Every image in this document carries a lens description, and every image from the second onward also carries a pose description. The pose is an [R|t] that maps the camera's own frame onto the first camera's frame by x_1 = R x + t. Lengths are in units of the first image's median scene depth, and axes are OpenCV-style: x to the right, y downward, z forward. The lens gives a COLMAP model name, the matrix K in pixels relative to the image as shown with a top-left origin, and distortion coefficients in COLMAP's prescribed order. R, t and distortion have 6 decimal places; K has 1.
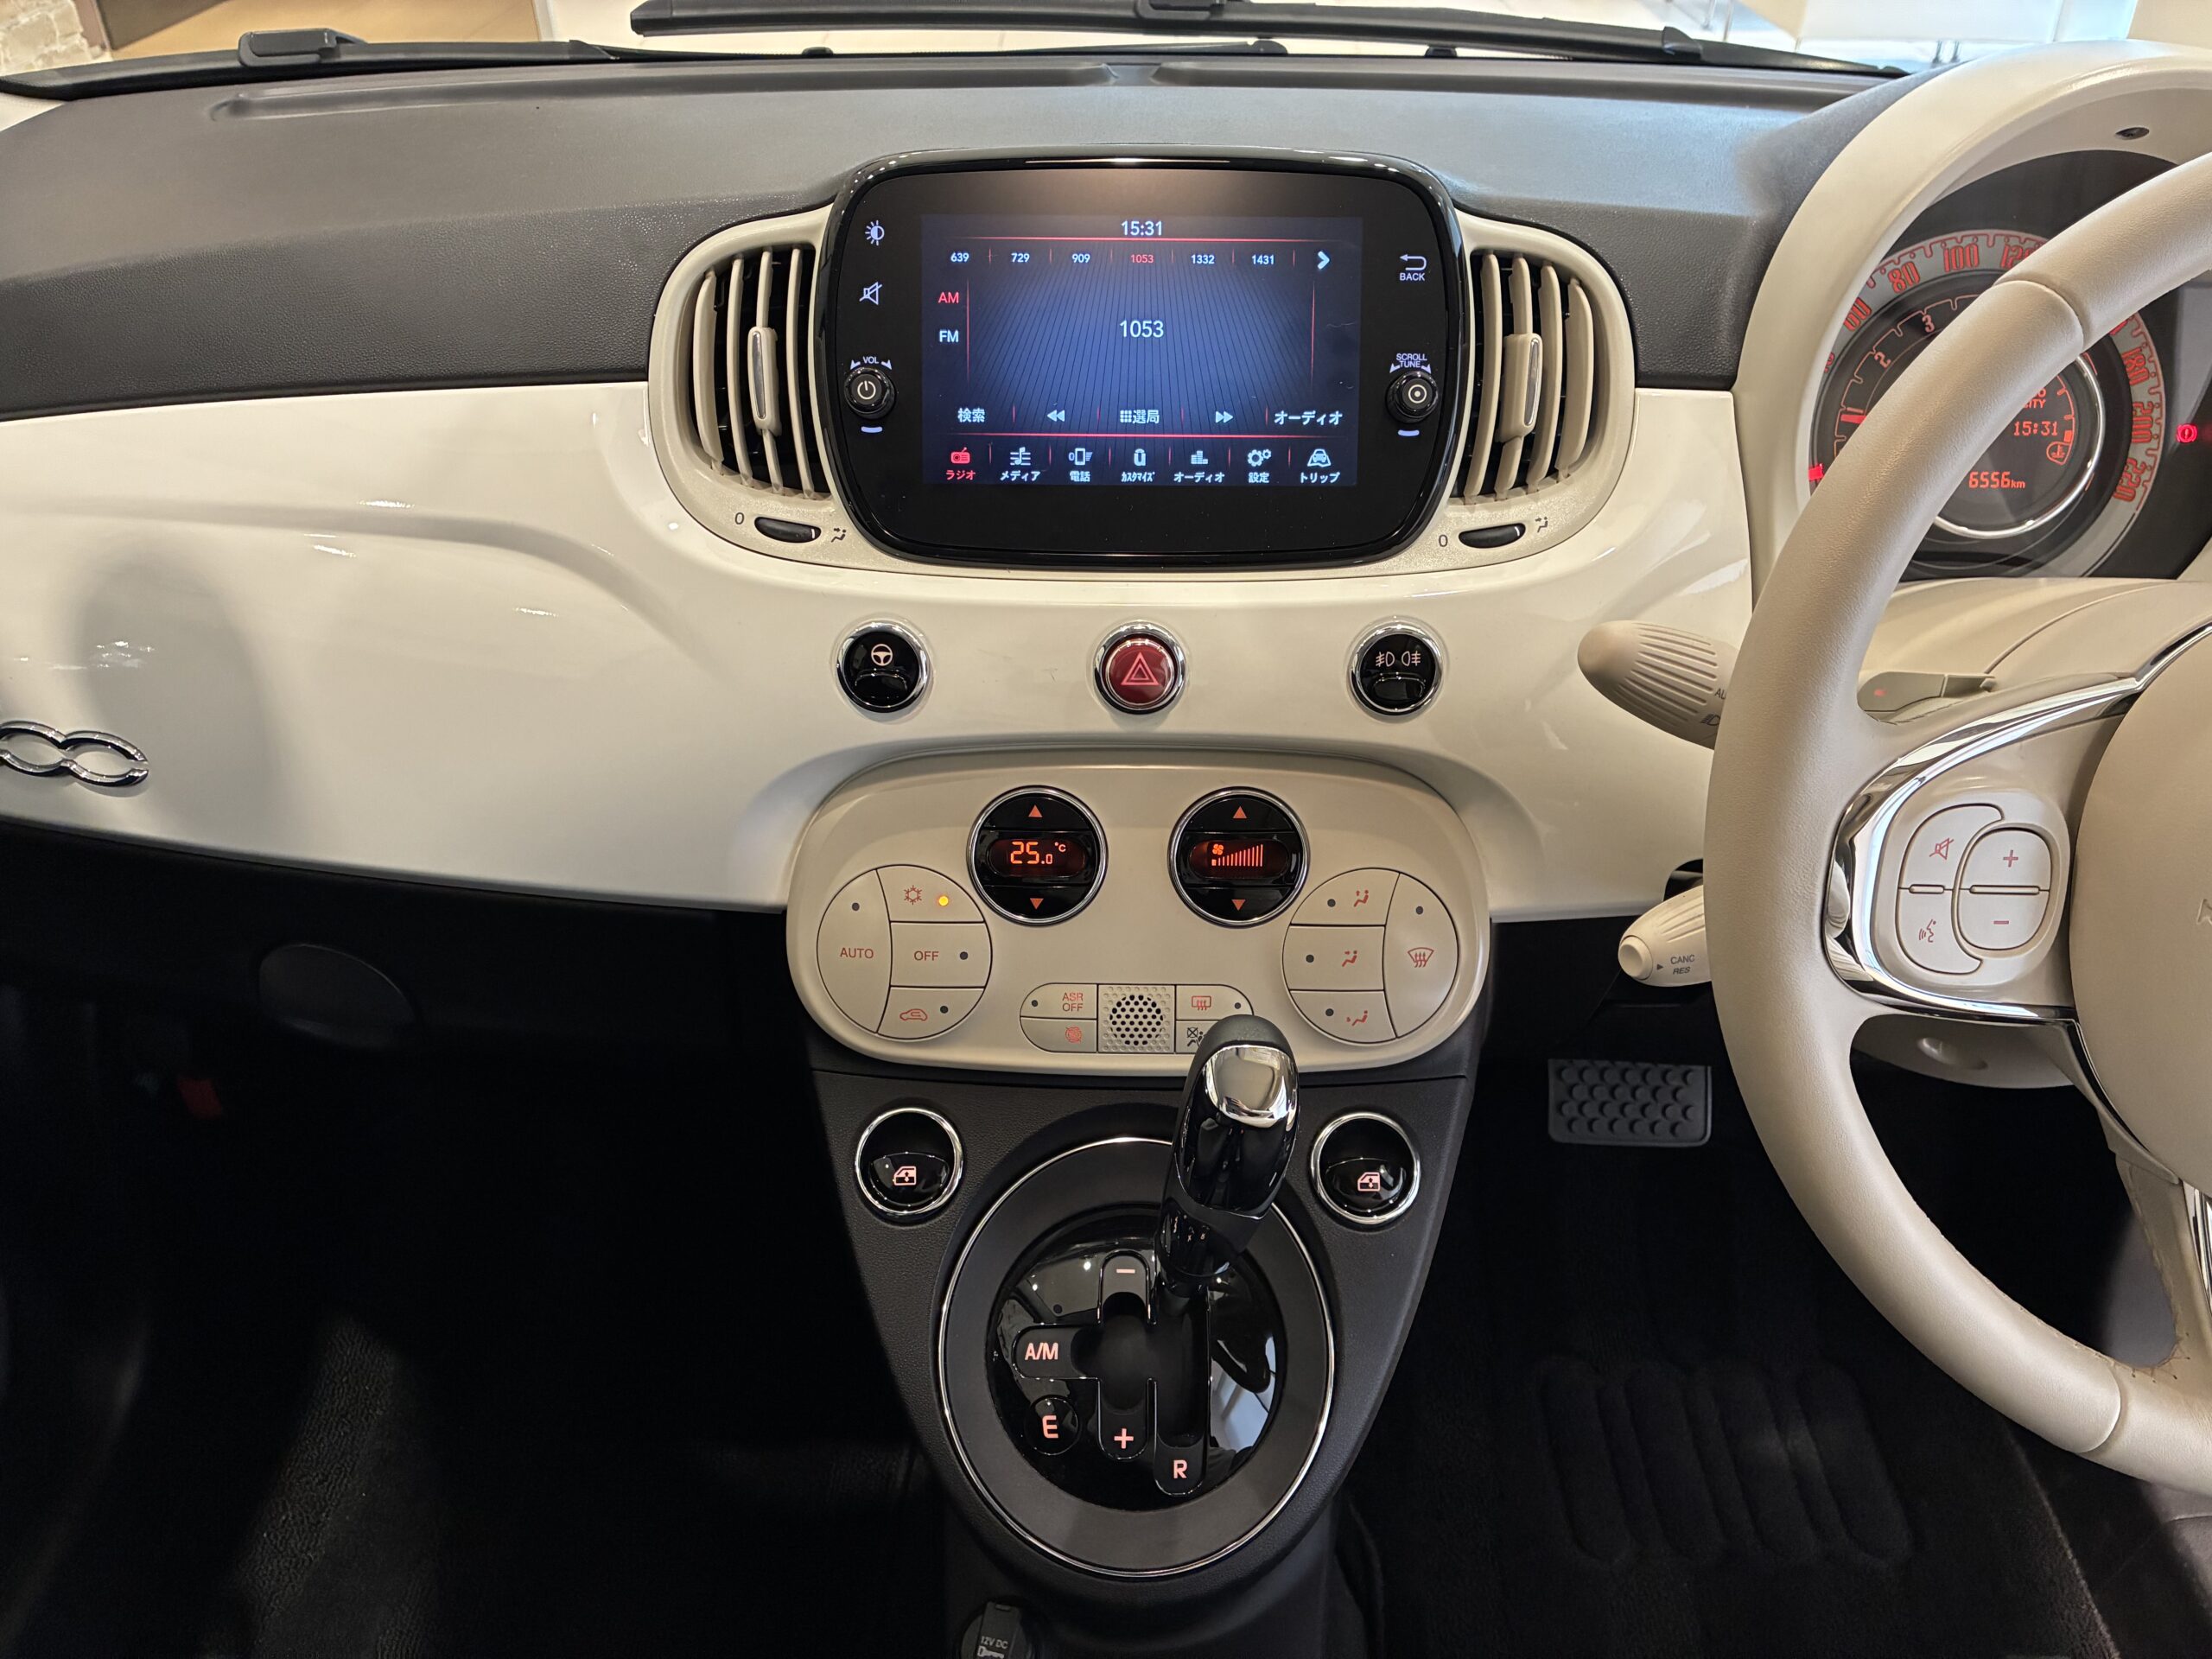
lens RADIAL K [[1712.0, 0, 1094.0], [0, 1712.0, 829.3], [0, 0, 1]] dist [0.036699, -0.060897]
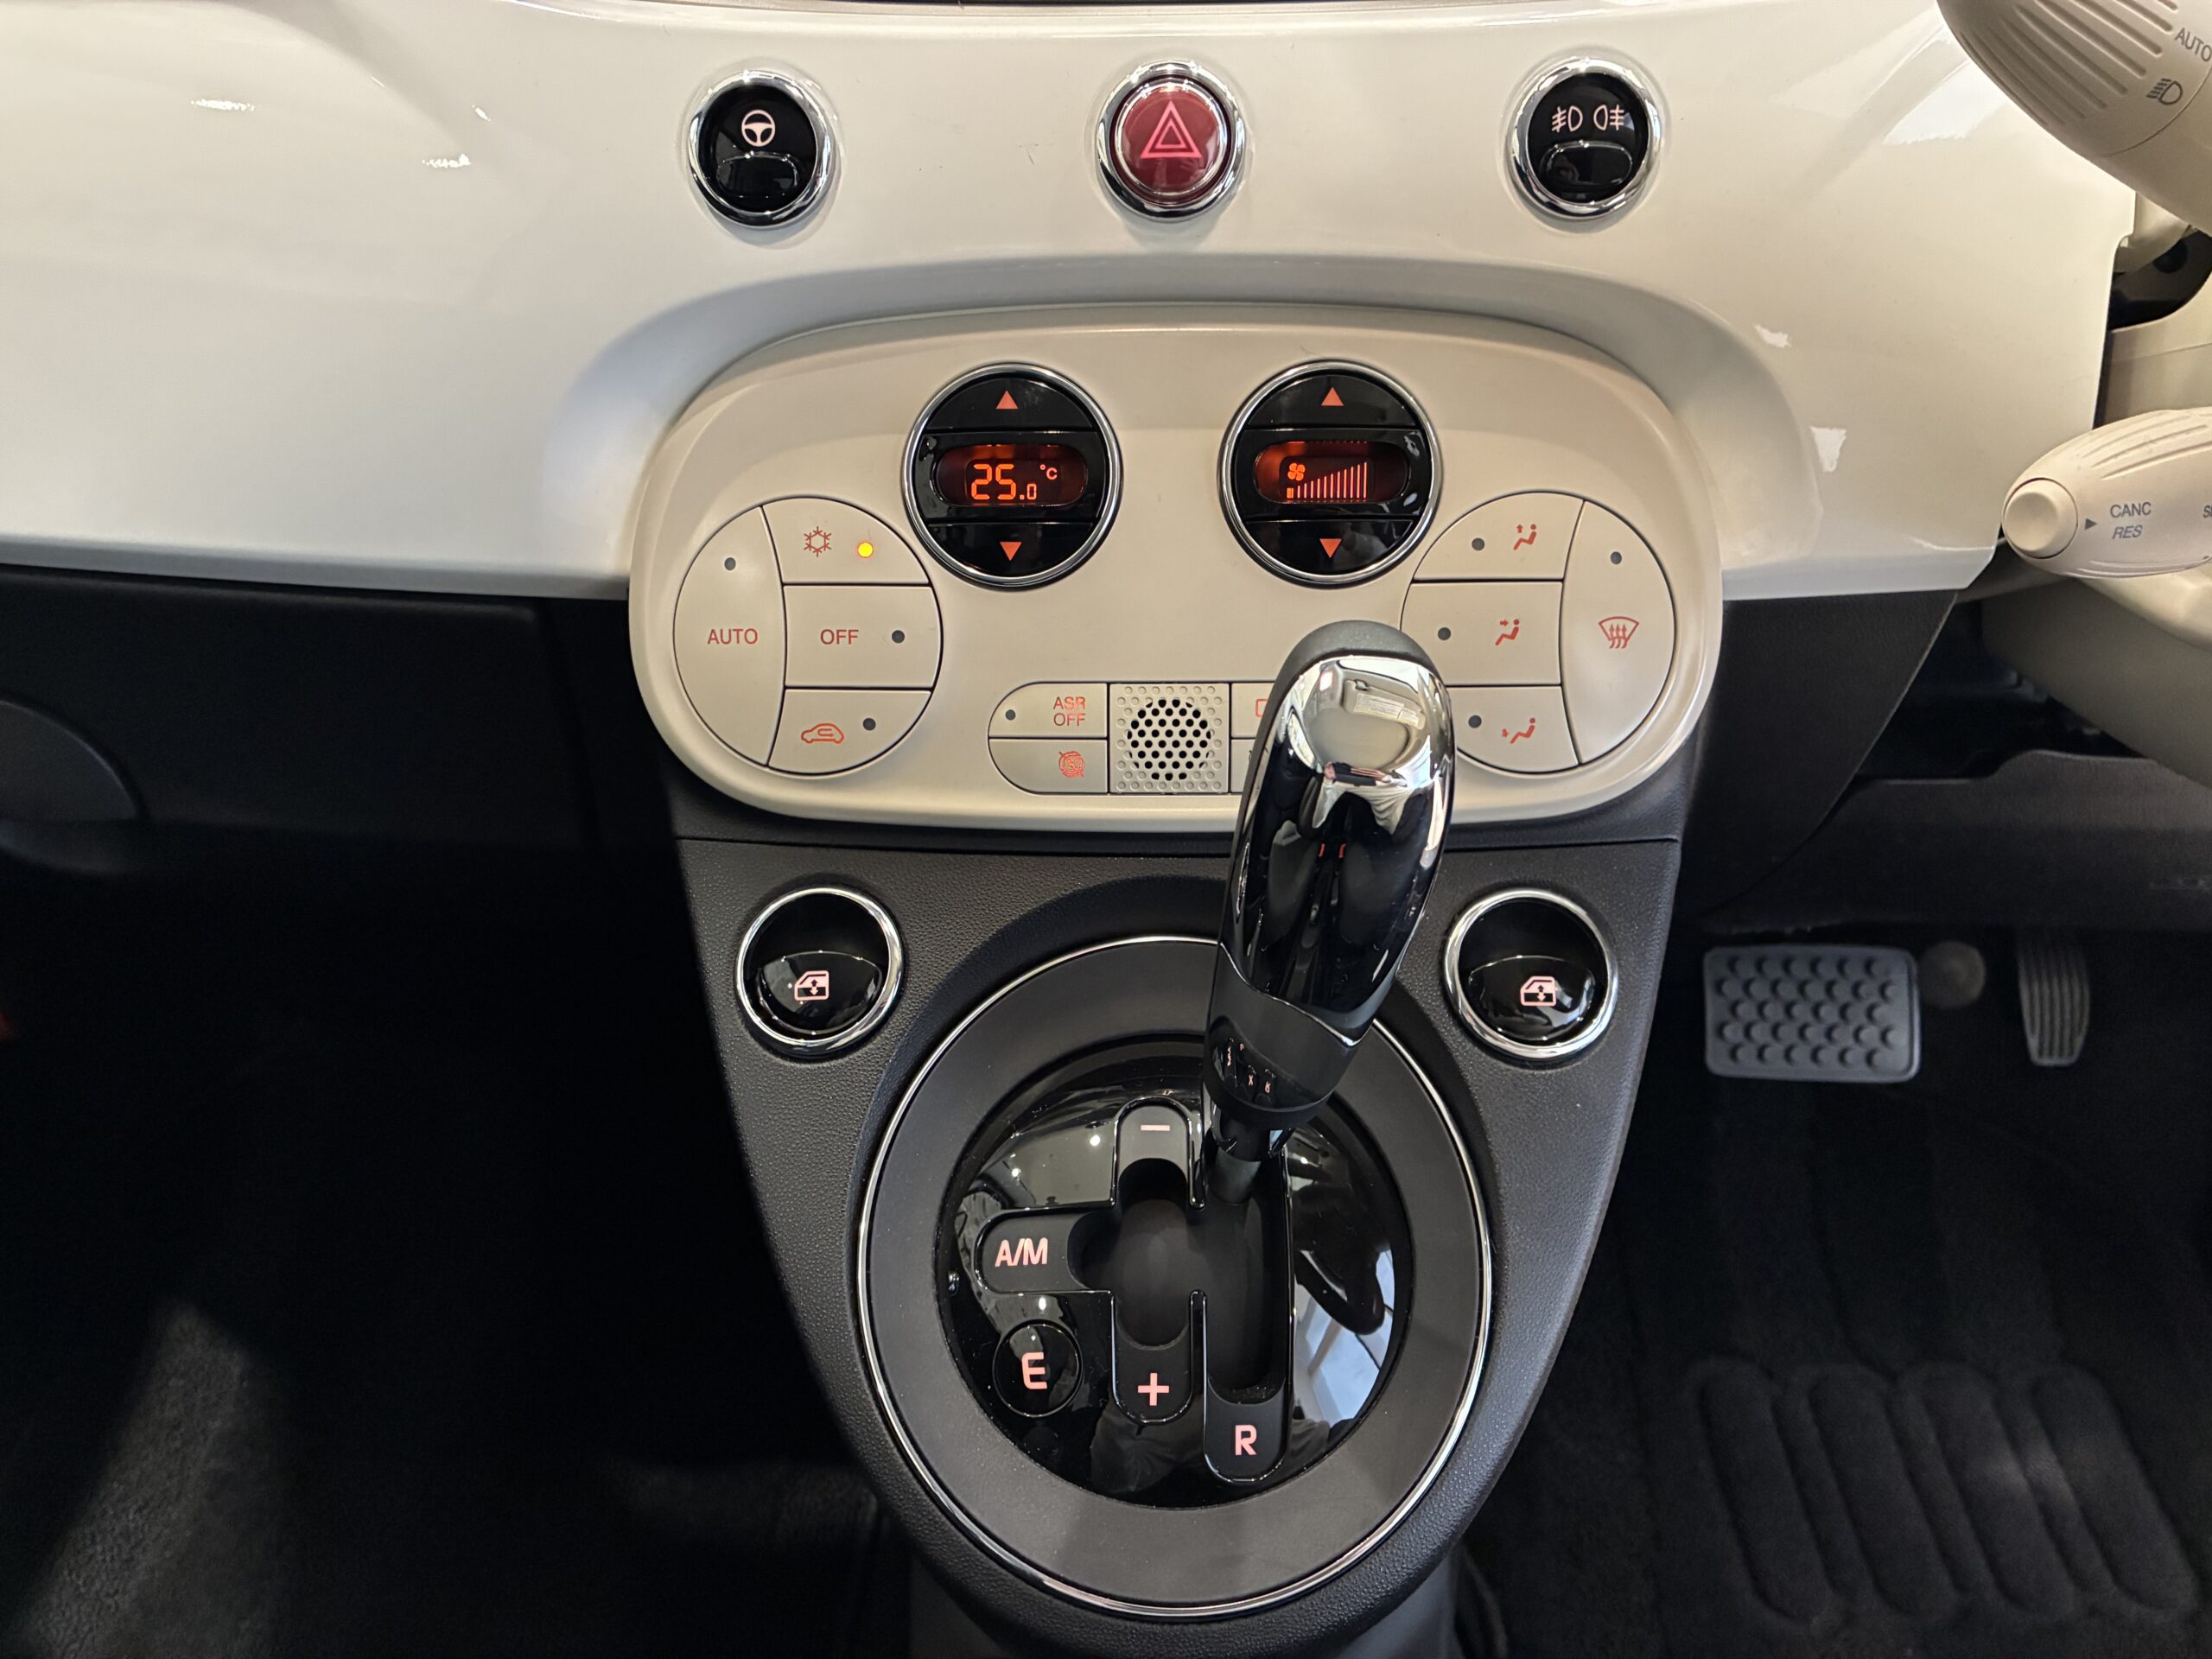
lens RADIAL K [[1712.0, 0, 1081.9], [0, 1712.0, 839.7], [0, 0, 1]] dist [0.036699, -0.060897]
pose [[0.999544, -0.007384, -0.029289, 0.010837], [0.006374, 0.999387, -0.034425, 0.175113], [0.029526, 0.034223, 0.998978, 0.370704]]
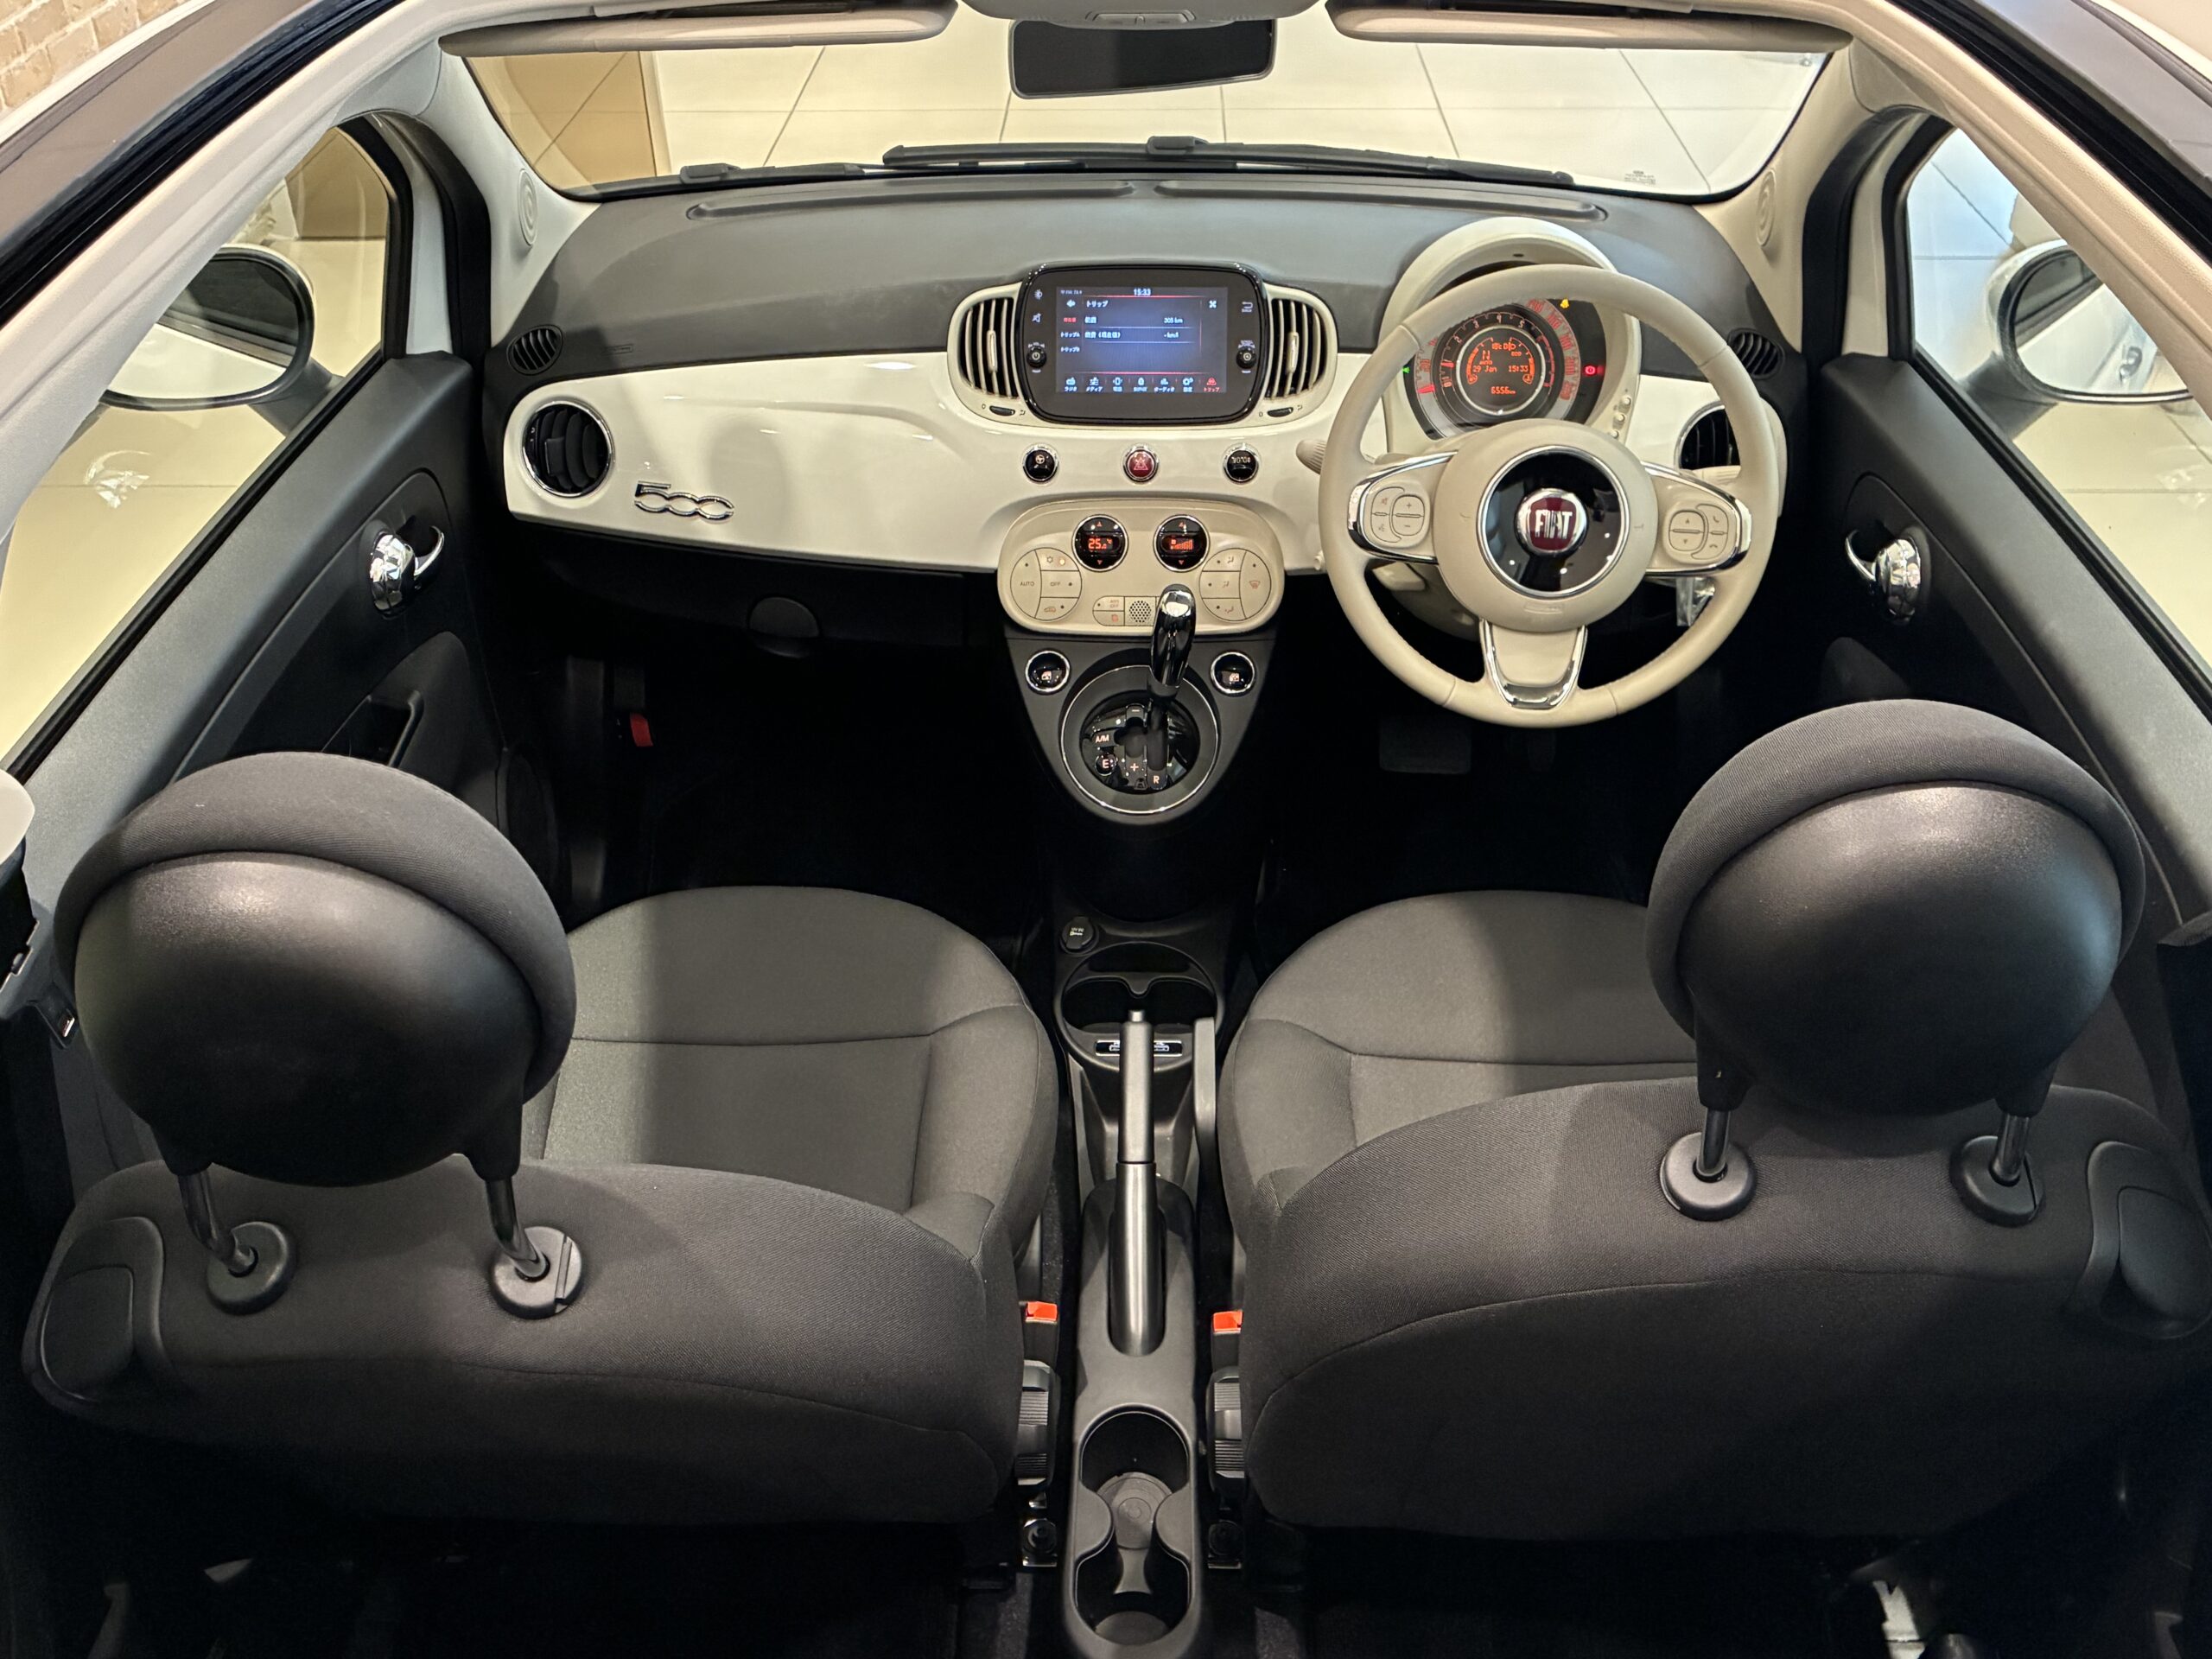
lens RADIAL K [[2100.2, 0, 1107.0], [0, 2100.2, 874.3], [0, 0, 1]] dist [0.064816, 0.000000]
pose [[0.999910, 0.000805, -0.013420, 0.018146], [-0.000734, 0.999986, 0.005245, 0.485891], [0.013424, -0.005234, 0.999896, -2.081566]]
